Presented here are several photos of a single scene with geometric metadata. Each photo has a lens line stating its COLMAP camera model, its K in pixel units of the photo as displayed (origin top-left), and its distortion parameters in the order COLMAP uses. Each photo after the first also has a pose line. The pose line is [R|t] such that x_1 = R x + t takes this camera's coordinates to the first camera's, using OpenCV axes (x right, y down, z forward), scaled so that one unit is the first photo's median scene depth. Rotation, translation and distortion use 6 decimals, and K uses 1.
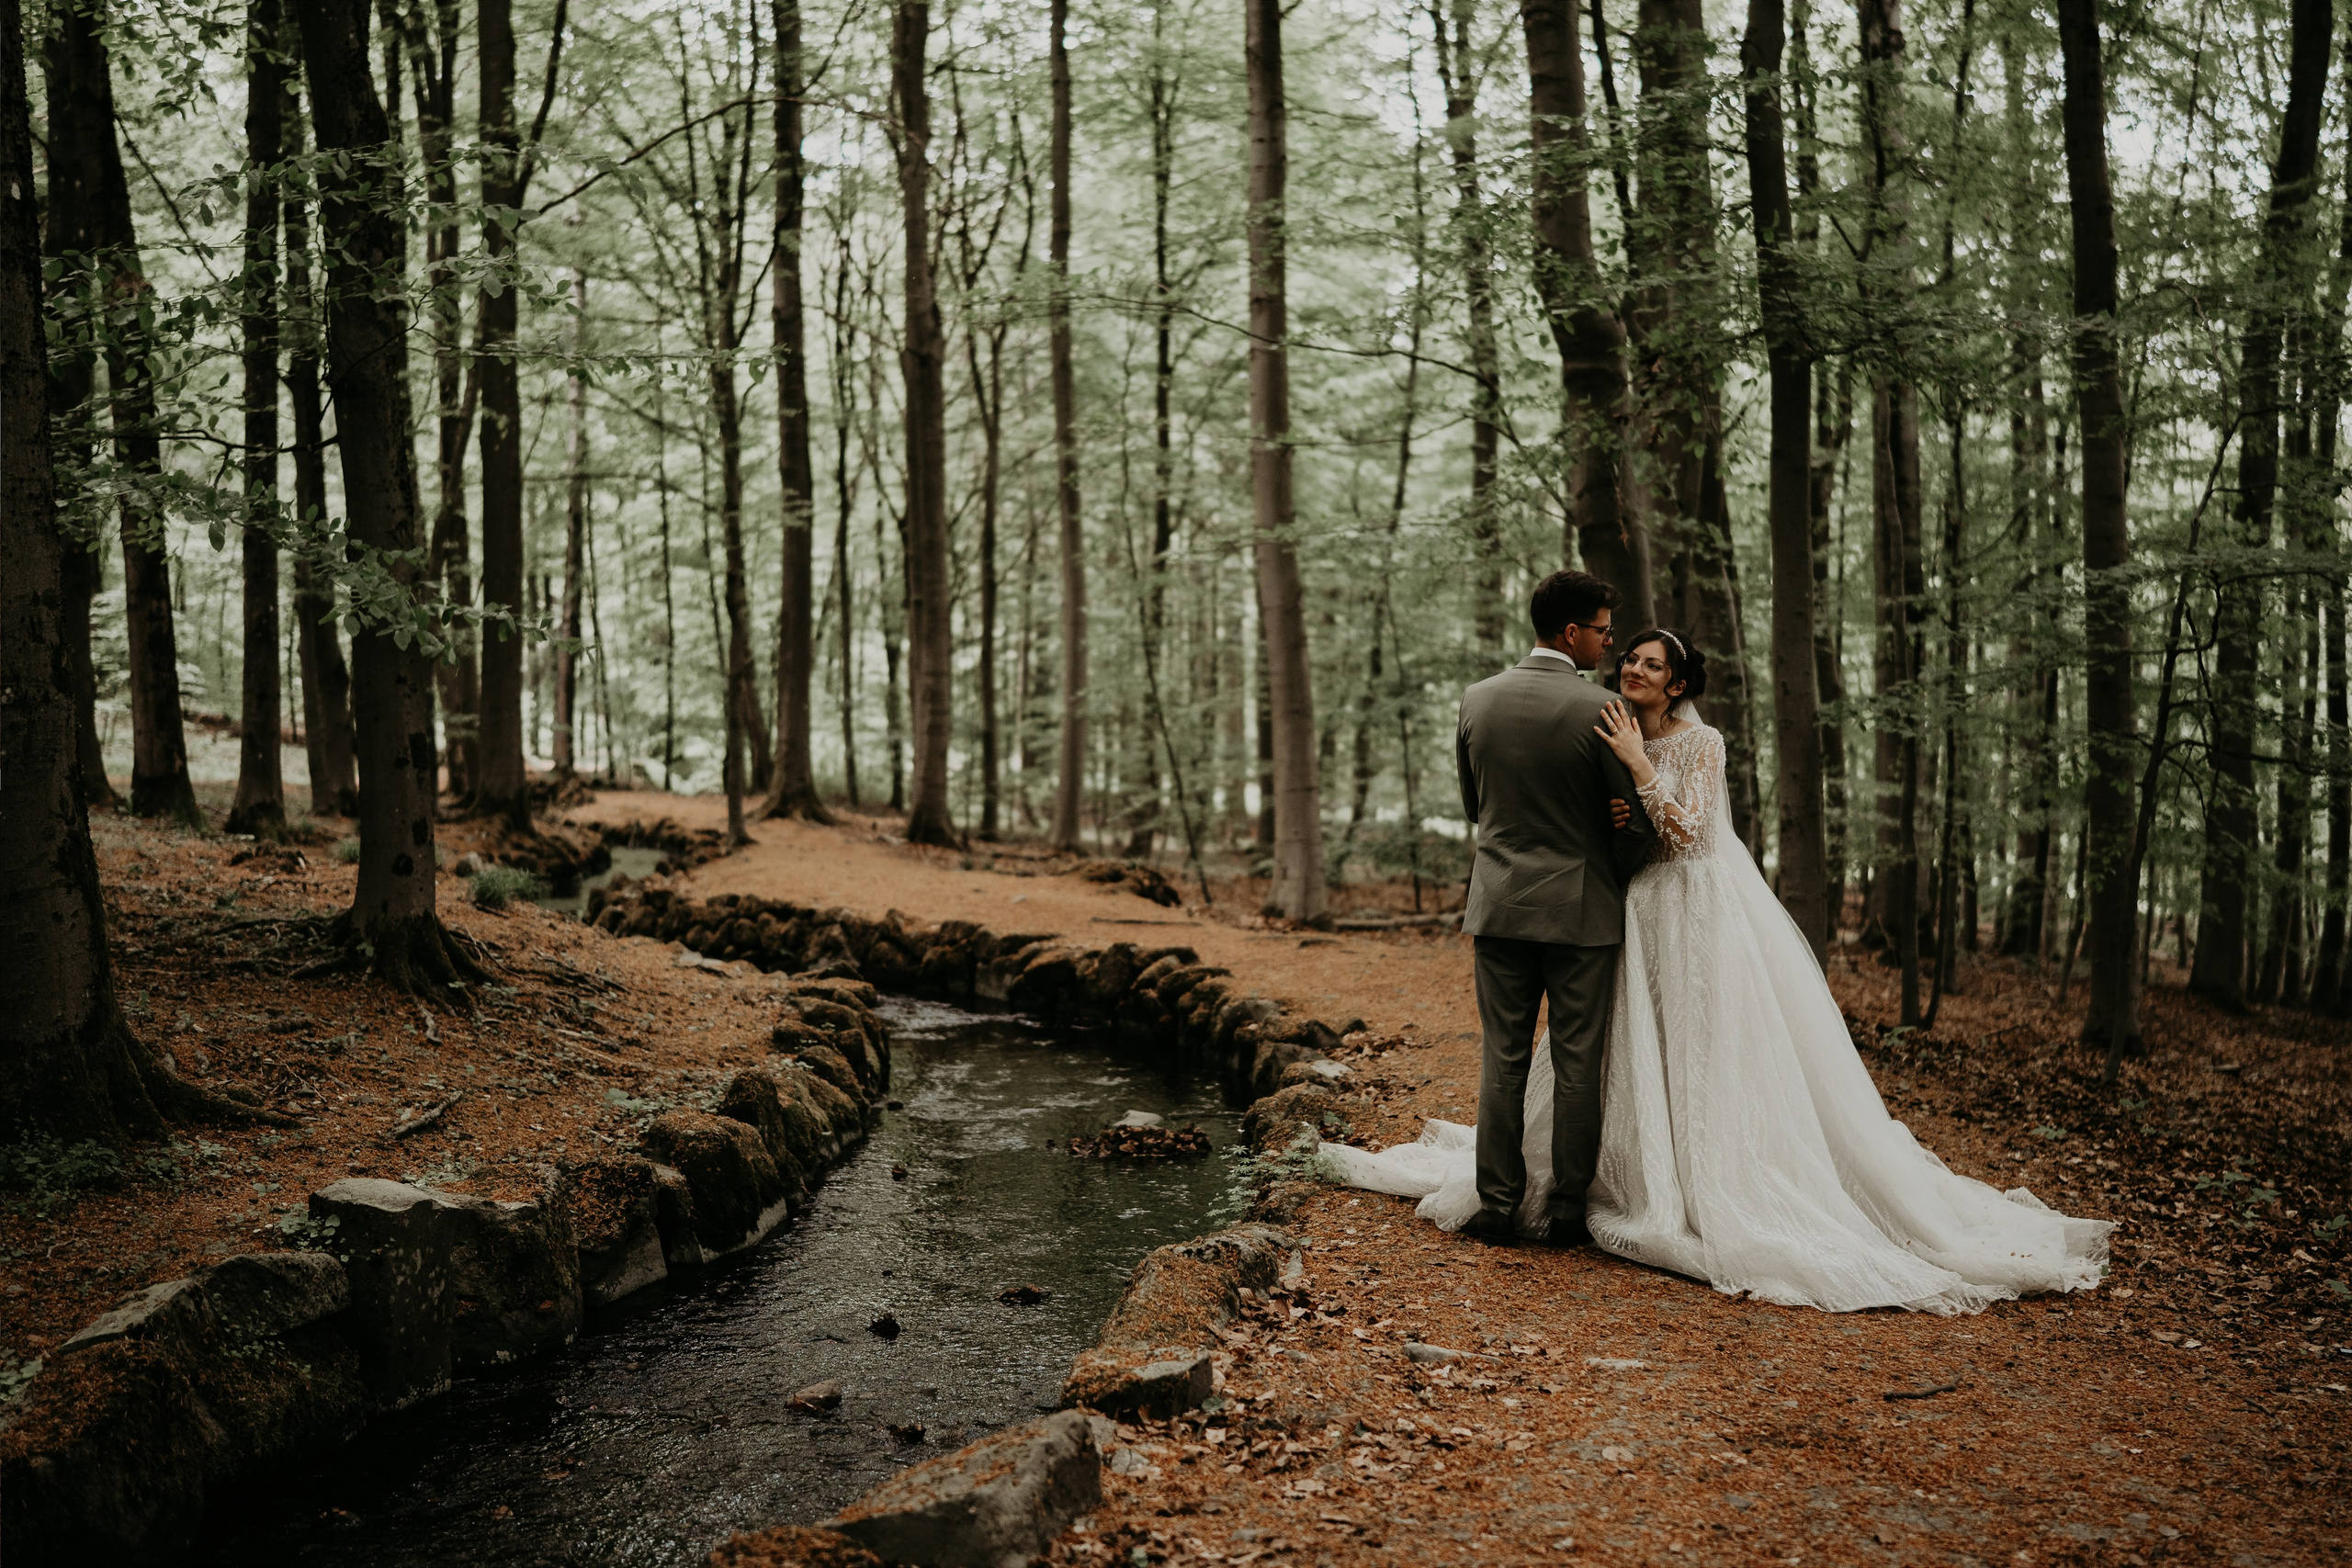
lens RADIAL K [[2247.1, 0, 1176.0], [0, 2247.1, 784.0], [0, 0, 1]] dist [-0.170375, 0.128376]
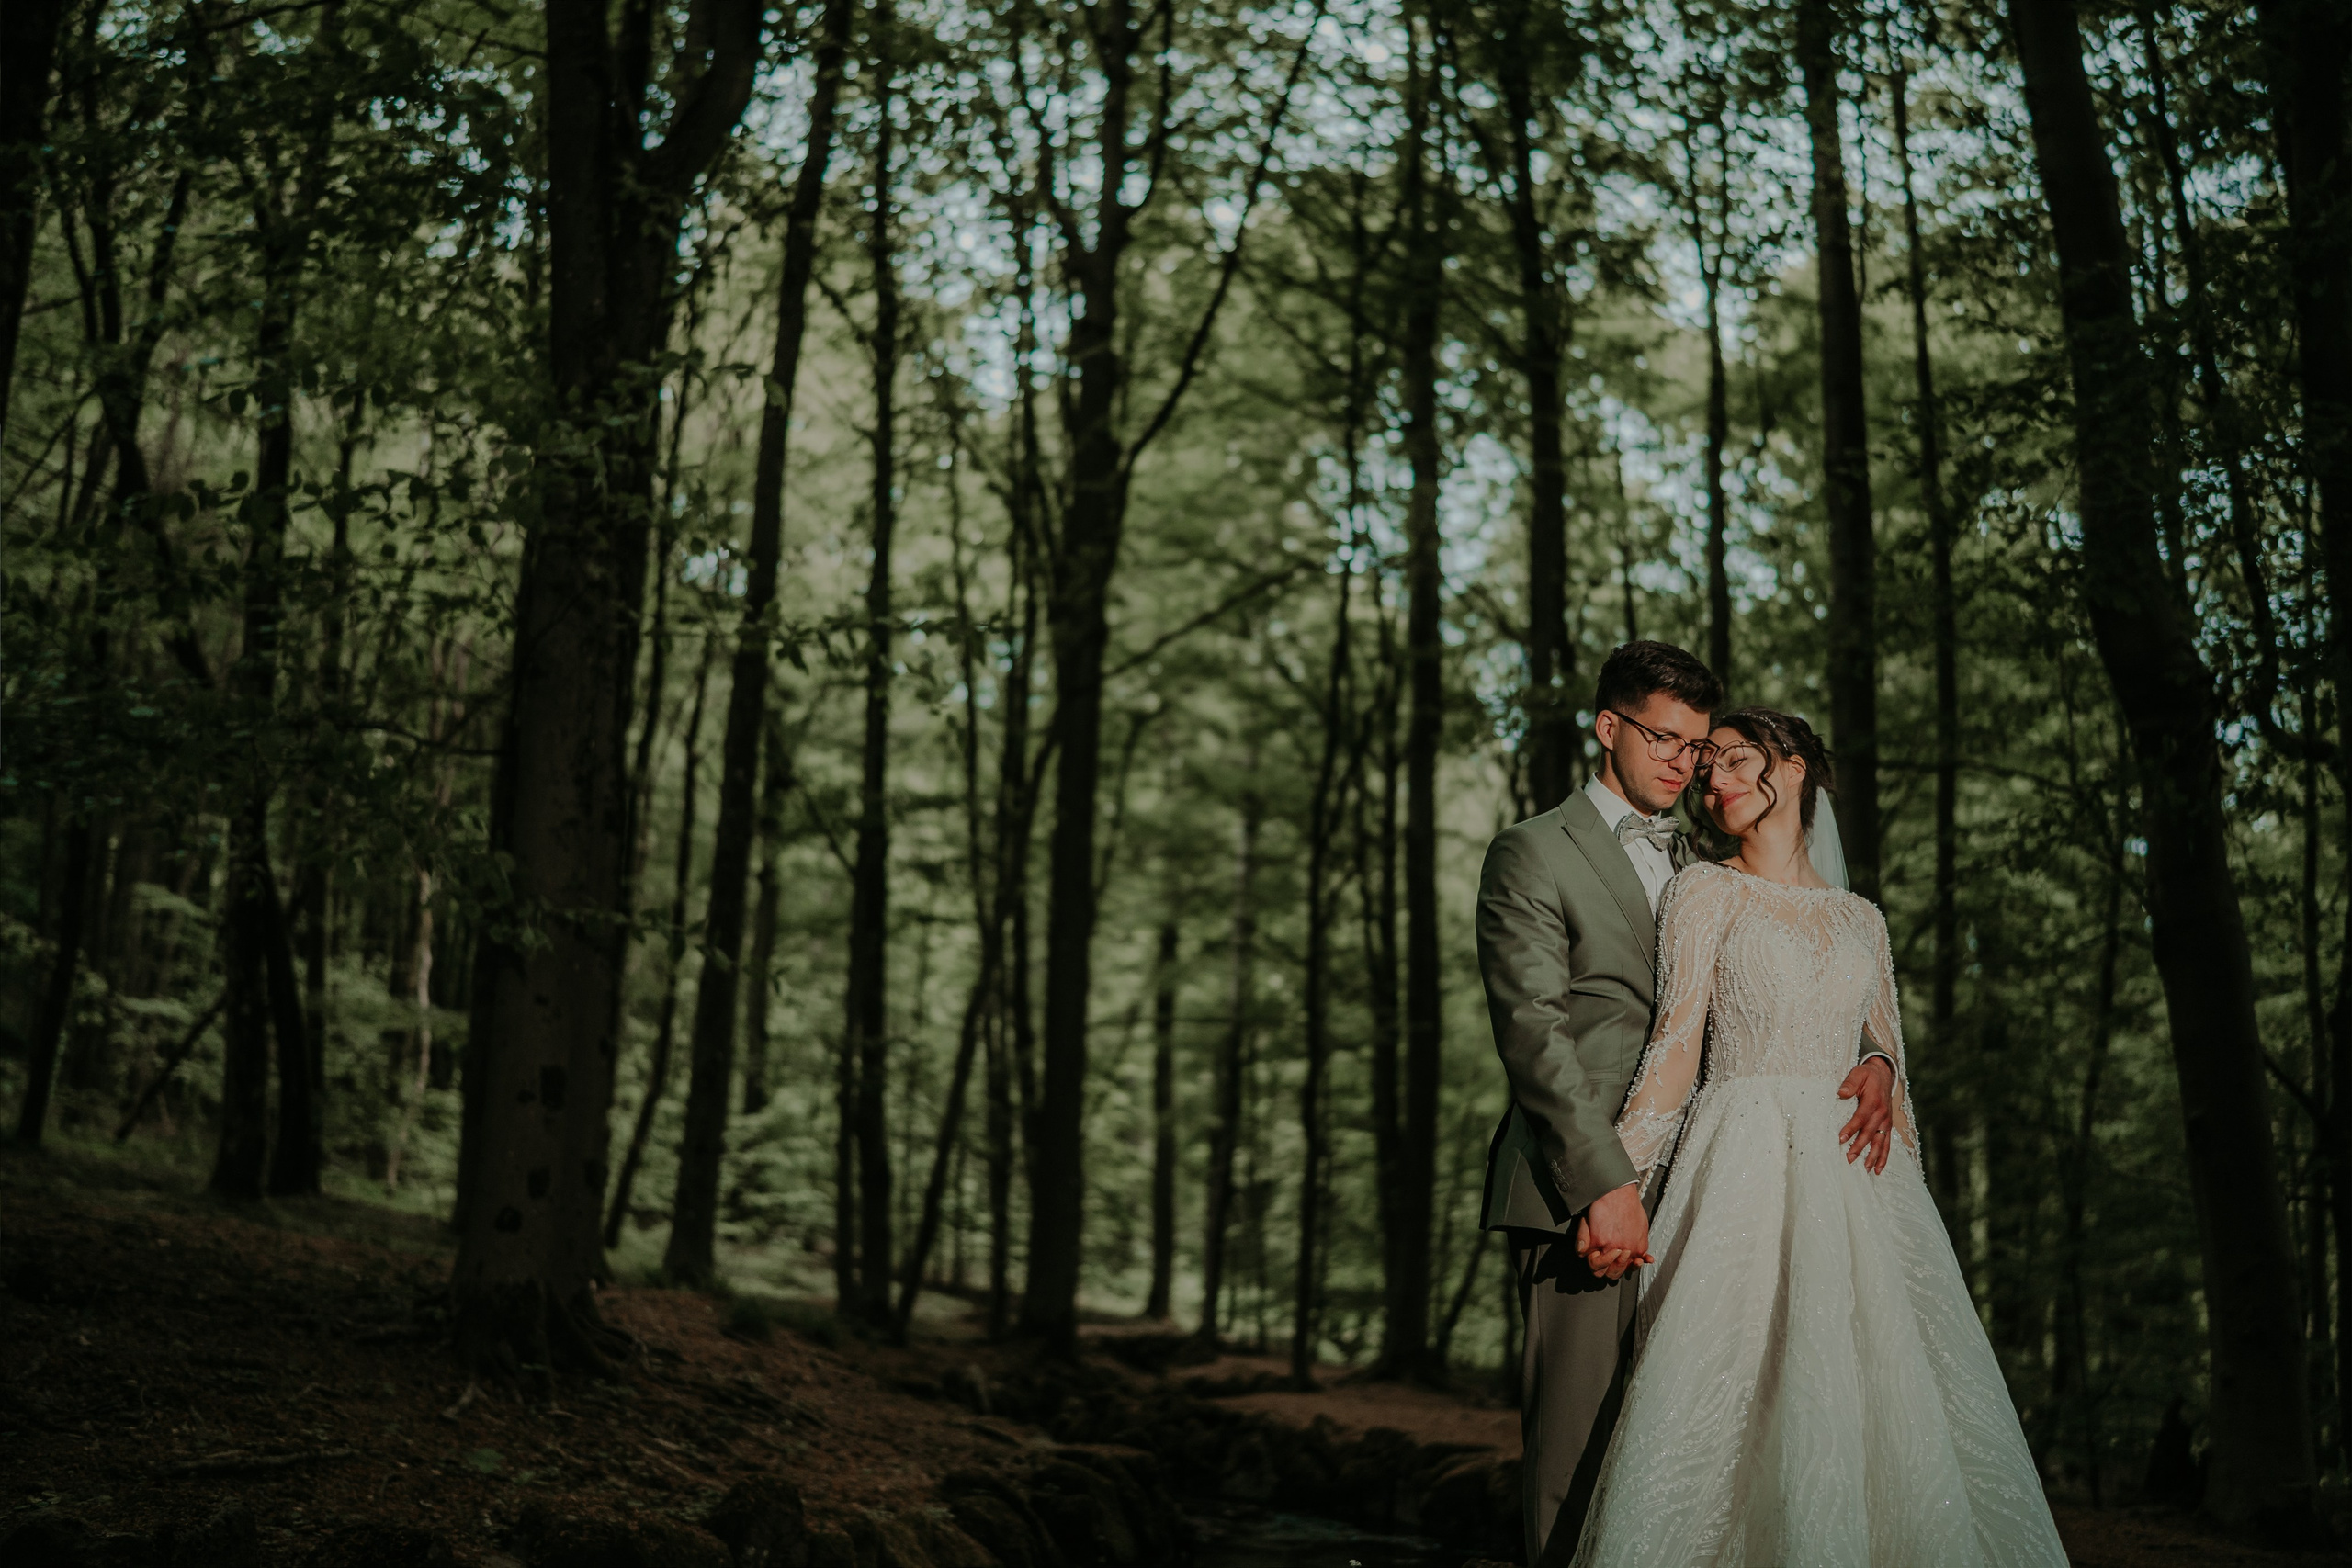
lens RADIAL K [[2346.5, 0, 1207.9], [0, 2346.5, 788.4], [0, 0, 1]] dist [-0.199956, 0.213890]
pose [[0.954378, -0.013180, -0.298311, 0.127072], [-0.062799, 0.967823, -0.243671, 0.059517], [0.291924, 0.251288, 0.922840, 0.199282]]
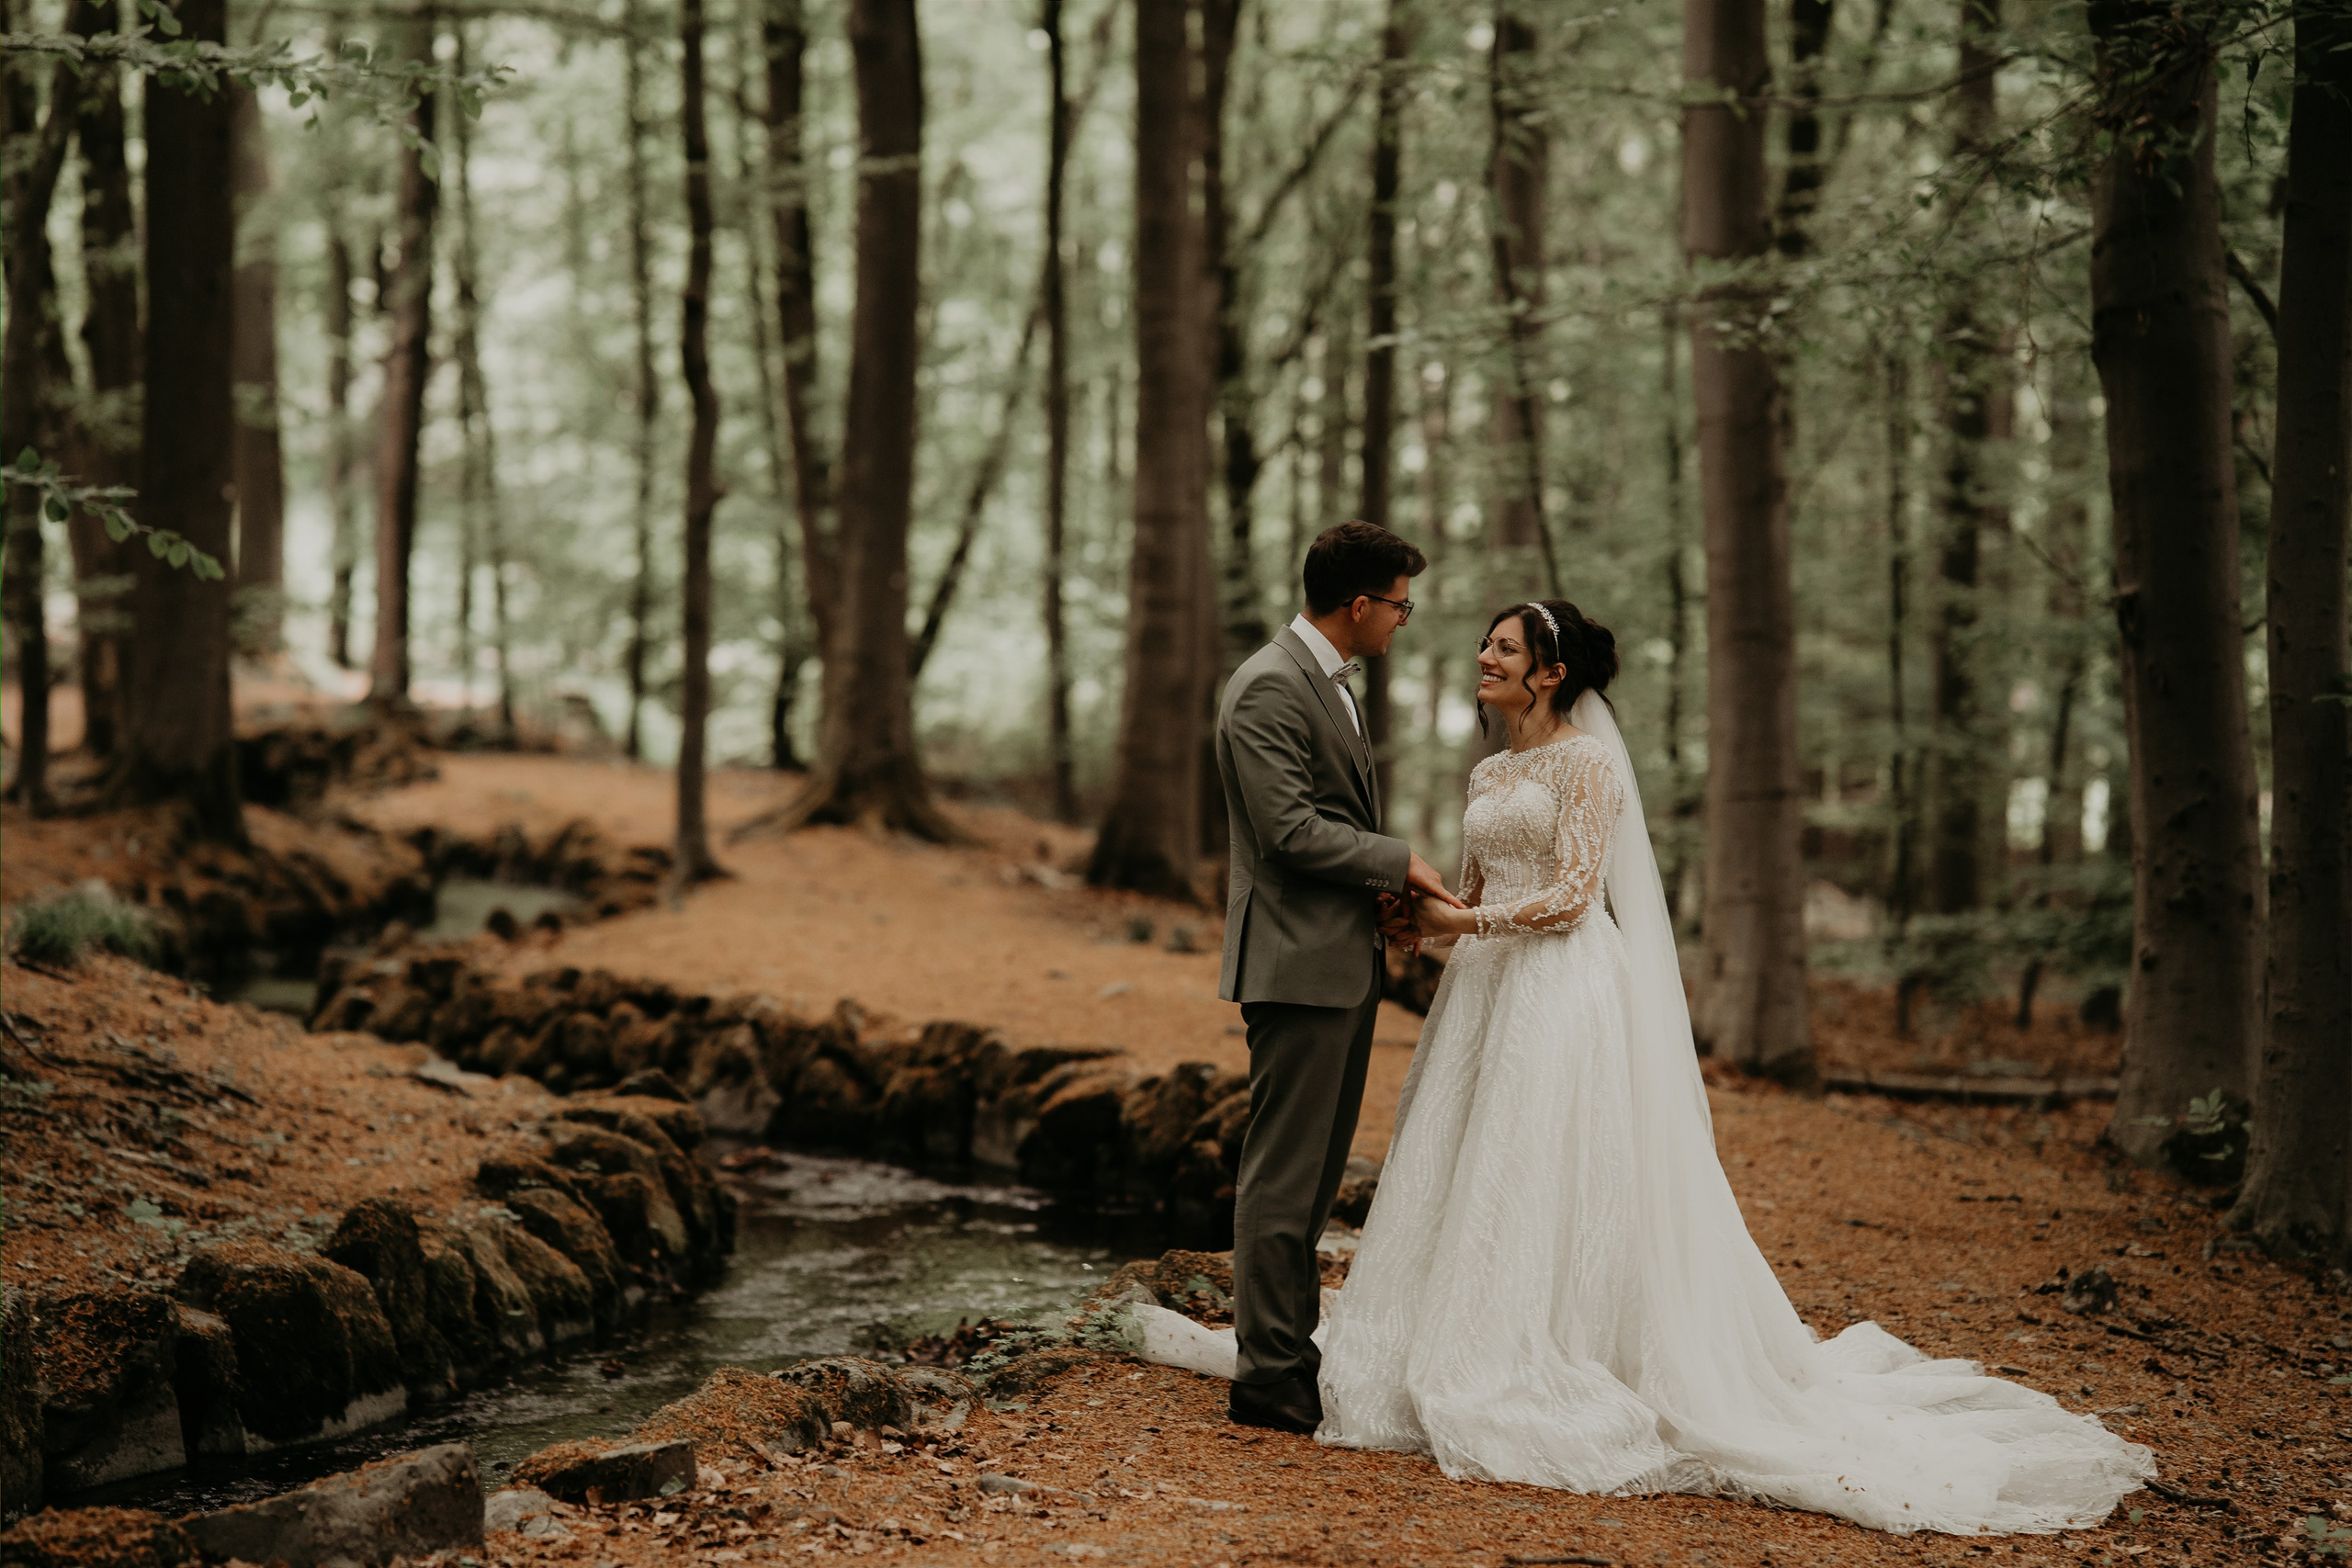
lens RADIAL K [[5748.5, 0, 1142.4], [0, 5748.5, 780.3], [0, 0, 1]] dist [0.726250, -0.146639]
pose [[0.988346, 0.027027, -0.149805, 0.206188], [-0.026464, 0.999633, 0.005746, -0.008269], [0.149906, -0.001715, 0.988699, -0.484780]]
